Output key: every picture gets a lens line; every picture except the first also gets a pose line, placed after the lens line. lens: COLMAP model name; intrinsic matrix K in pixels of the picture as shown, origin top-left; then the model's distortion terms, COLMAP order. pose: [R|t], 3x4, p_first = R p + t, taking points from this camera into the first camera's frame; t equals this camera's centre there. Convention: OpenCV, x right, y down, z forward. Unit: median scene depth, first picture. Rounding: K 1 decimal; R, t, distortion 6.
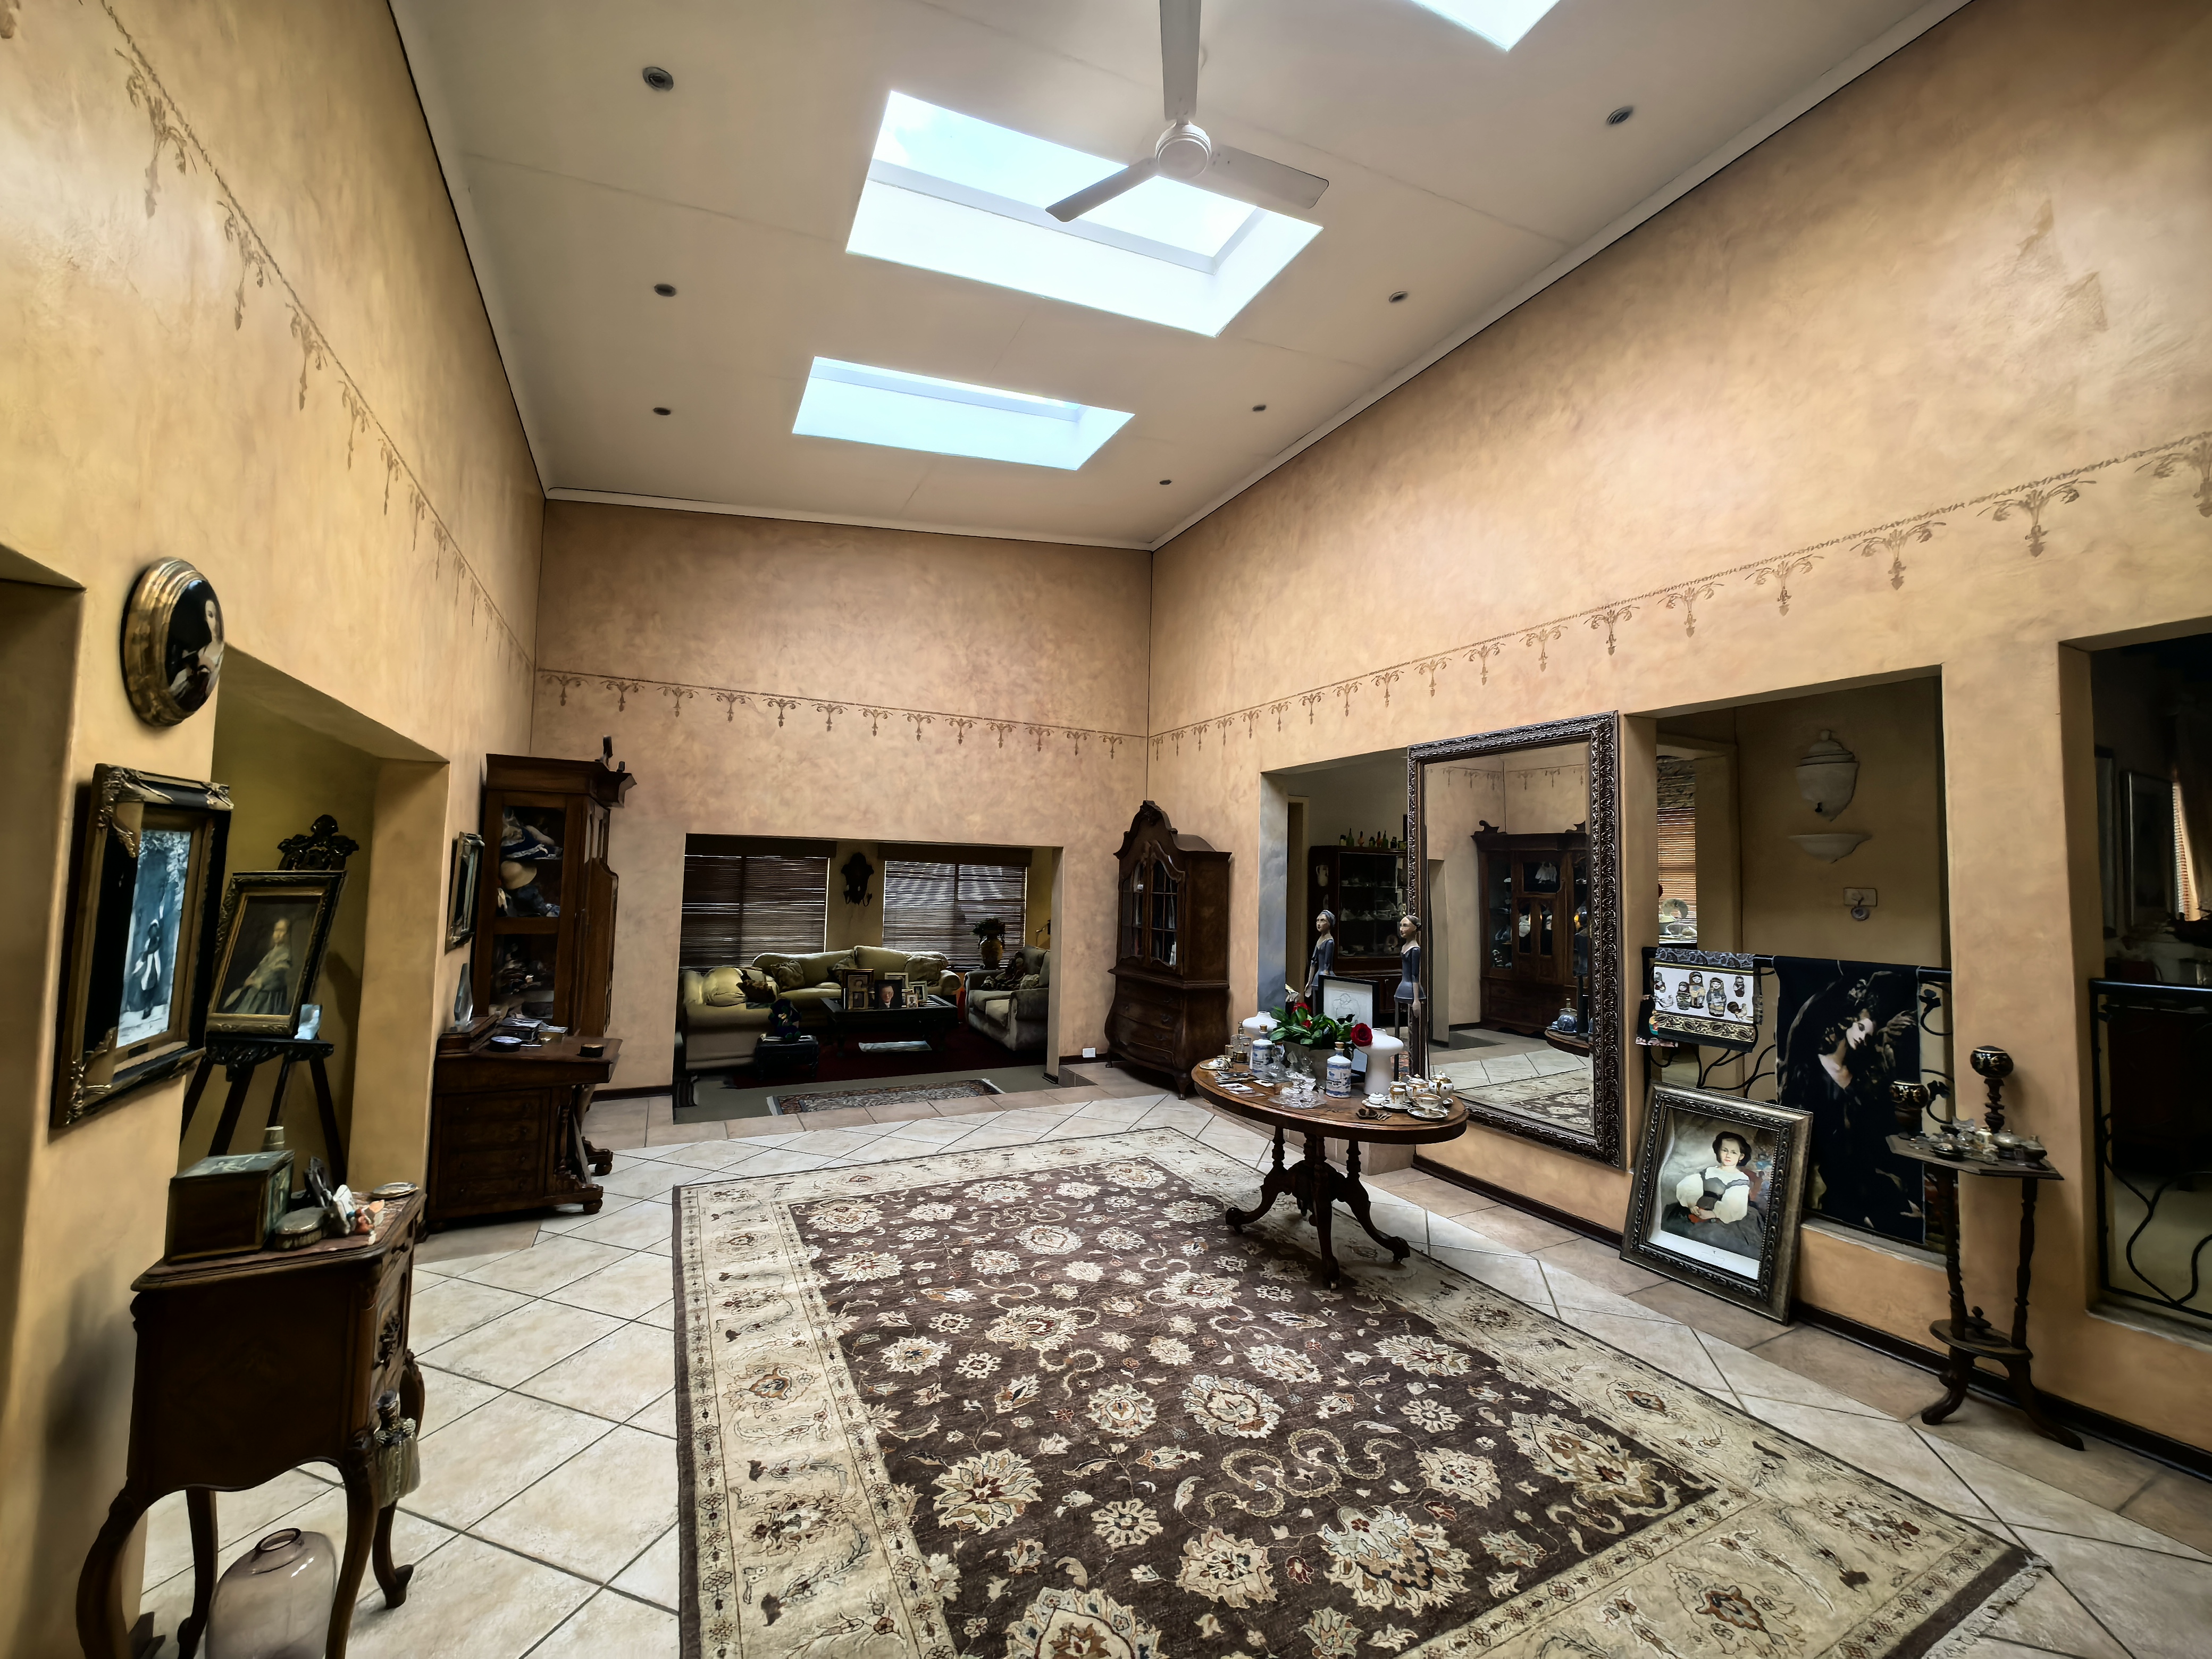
lens RADIAL K [[872.0, 0, 1110.6], [0, 872.0, 829.3], [0, 0, 1]] dist [0.000403, 0.000022]
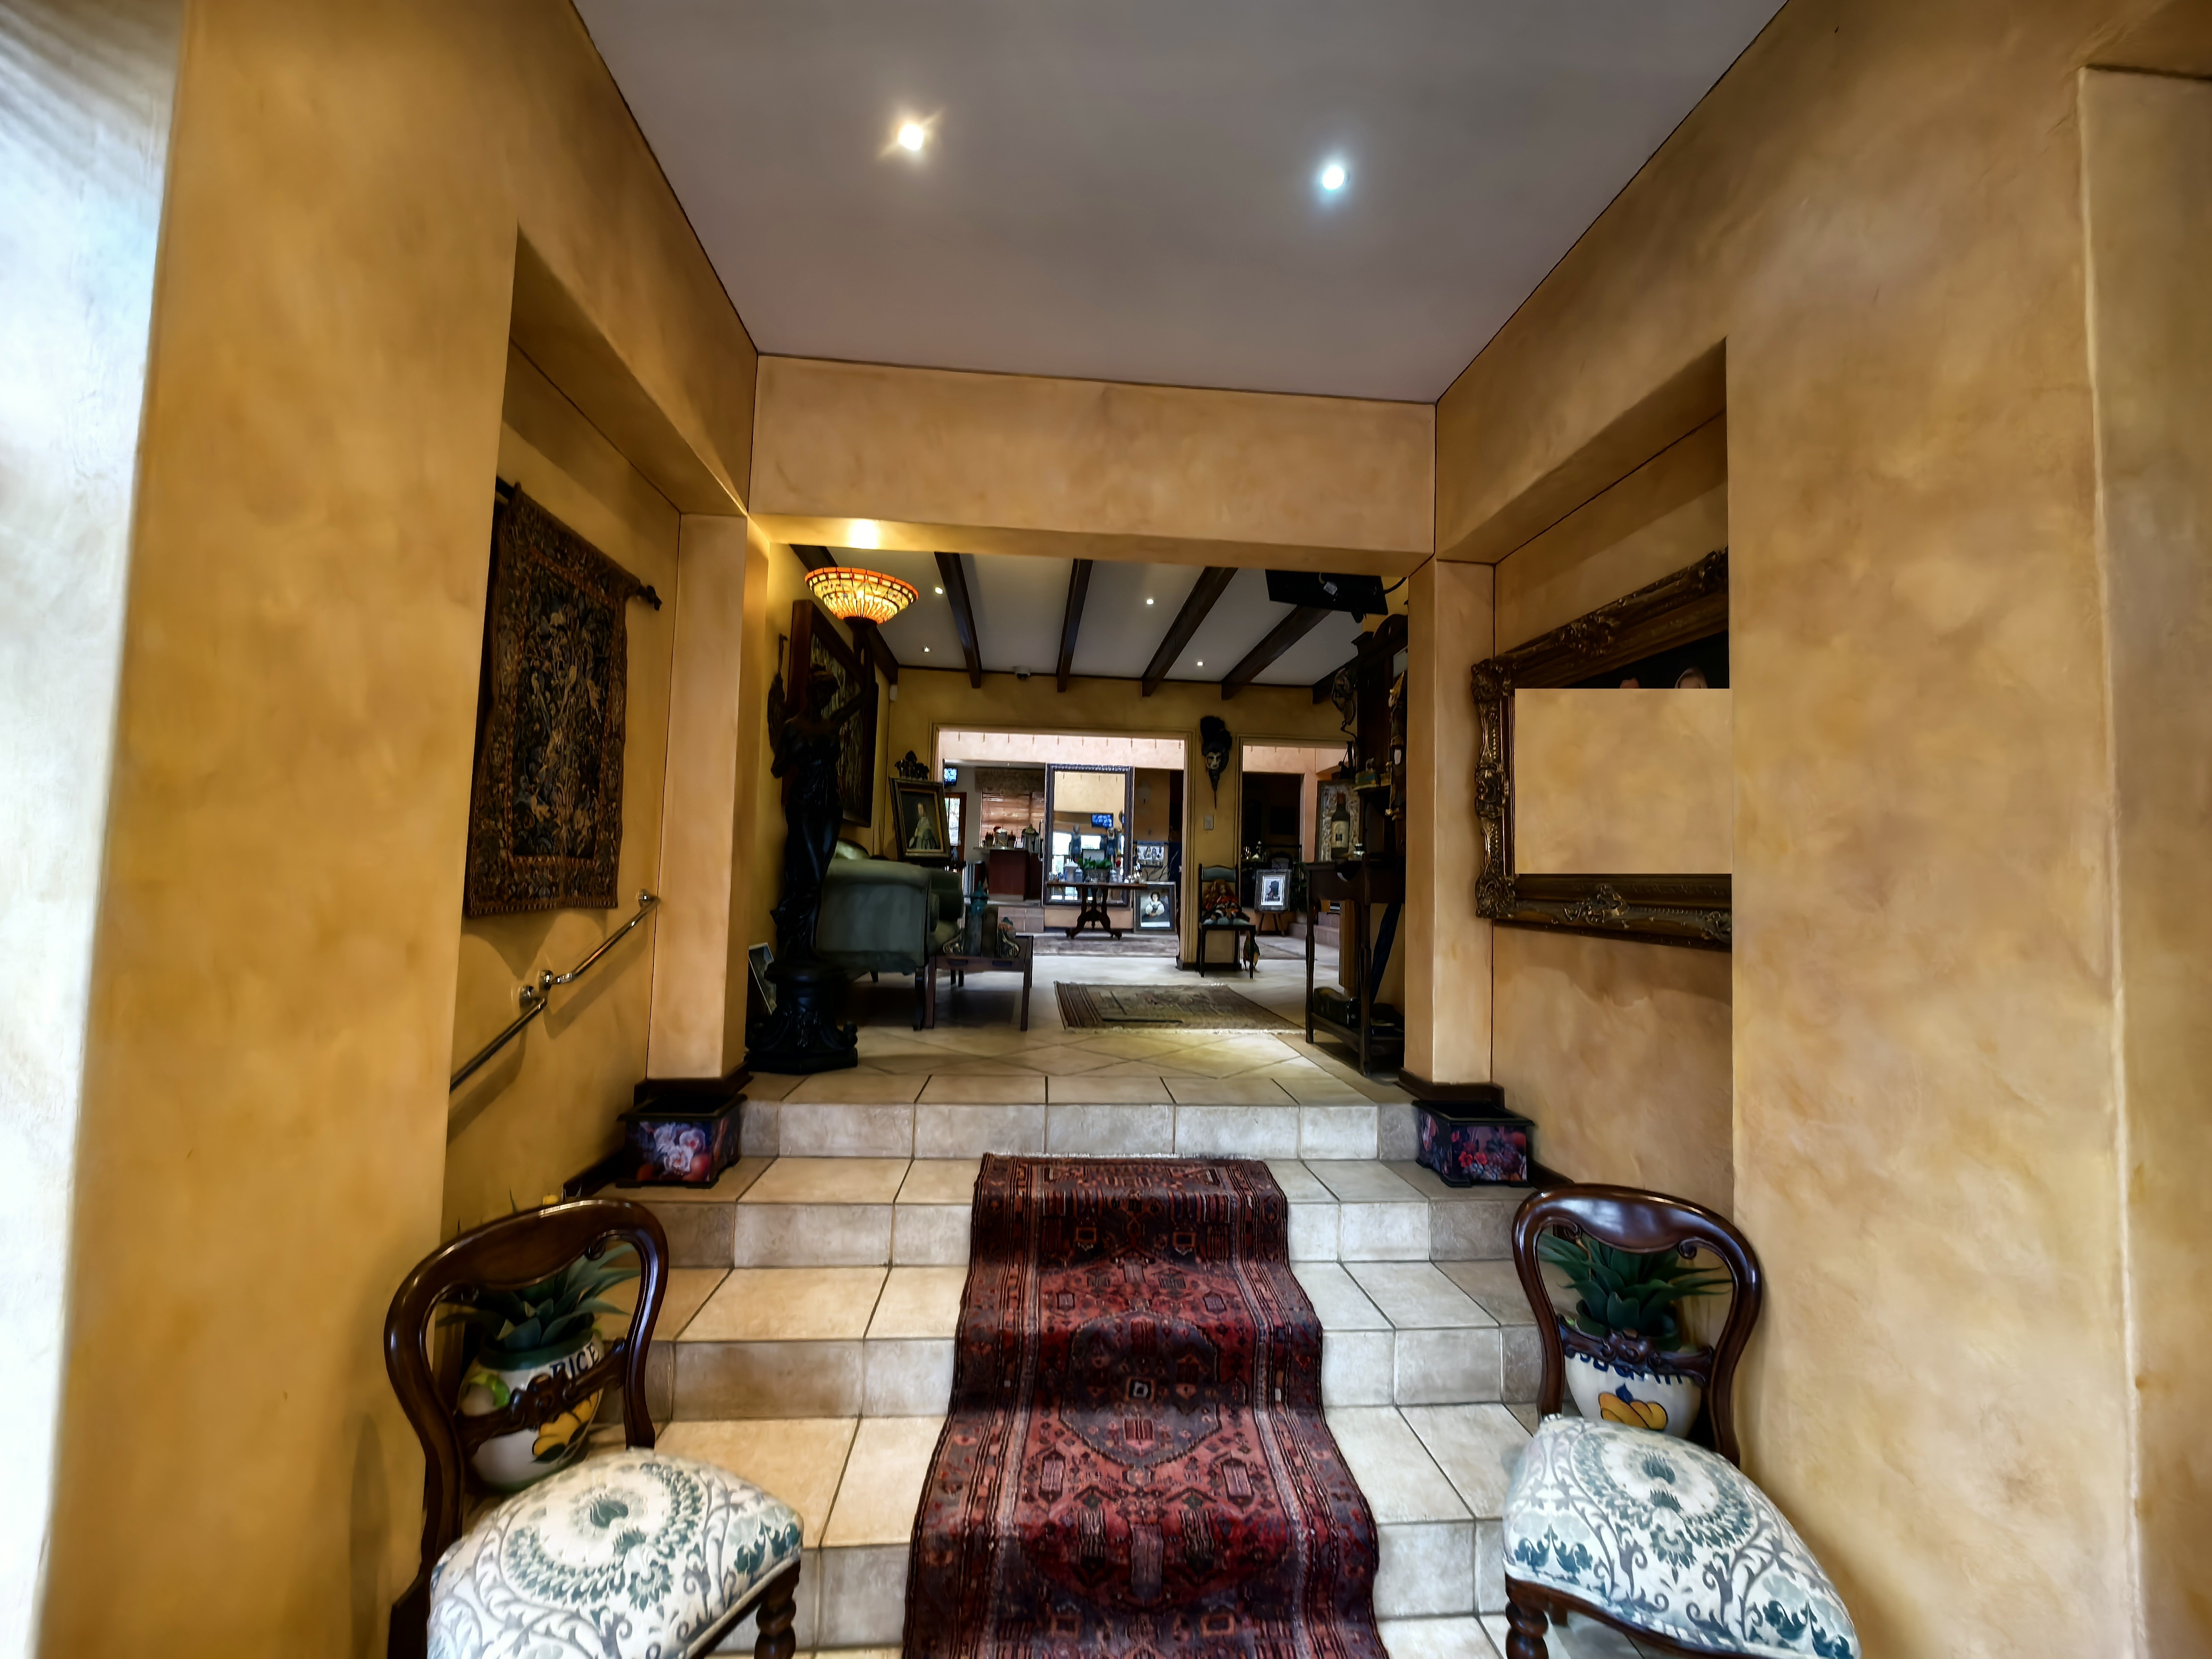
lens RADIAL K [[872.0, 0, 1104.6], [0, 872.0, 829.3], [0, 0, 1]] dist [0.000403, 0.000022]
pose [[0.381340, 0.035115, 0.923768, -2.566242], [-0.071718, 0.997390, -0.008308, 0.142667], [-0.921649, -0.063082, 0.382864, -0.126723]]
